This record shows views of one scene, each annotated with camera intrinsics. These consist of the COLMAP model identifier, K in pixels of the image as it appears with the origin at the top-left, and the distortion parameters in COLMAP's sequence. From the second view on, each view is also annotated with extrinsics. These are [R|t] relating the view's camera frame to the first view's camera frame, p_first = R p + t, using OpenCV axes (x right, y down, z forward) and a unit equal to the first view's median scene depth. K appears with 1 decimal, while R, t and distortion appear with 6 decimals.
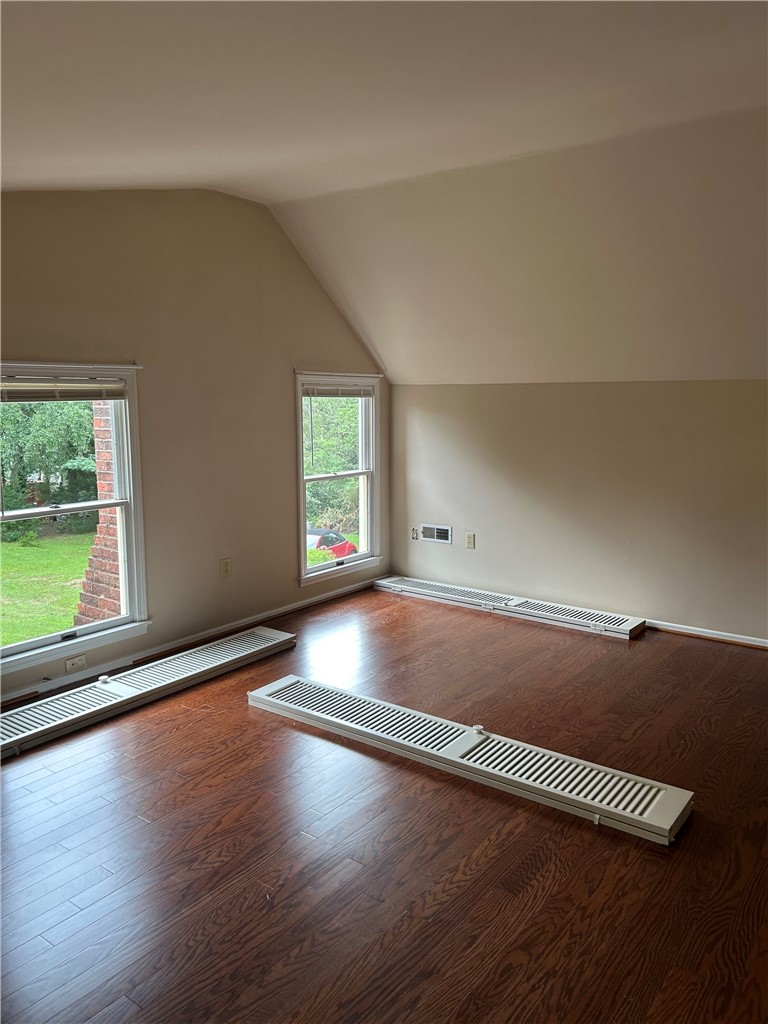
lens RADIAL K [[767.1, 0, 387.1], [0, 767.1, 513.4], [0, 0, 1]] dist [0.024788, -0.014806]
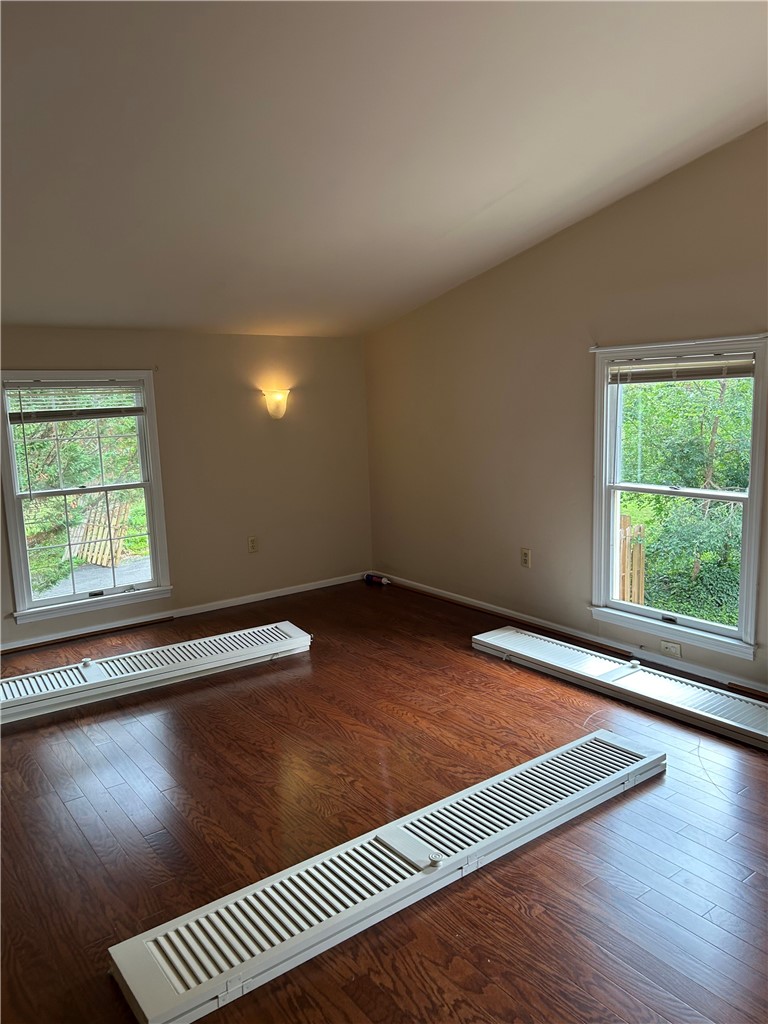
lens RADIAL K [[767.1, 0, 387.2], [0, 767.1, 510.7], [0, 0, 1]] dist [0.024788, -0.014806]
pose [[-0.276427, 0.160061, -0.947612, 0.631224], [-0.117370, 0.973029, 0.198592, -0.136128], [0.953841, 0.166118, -0.250185, 0.919578]]
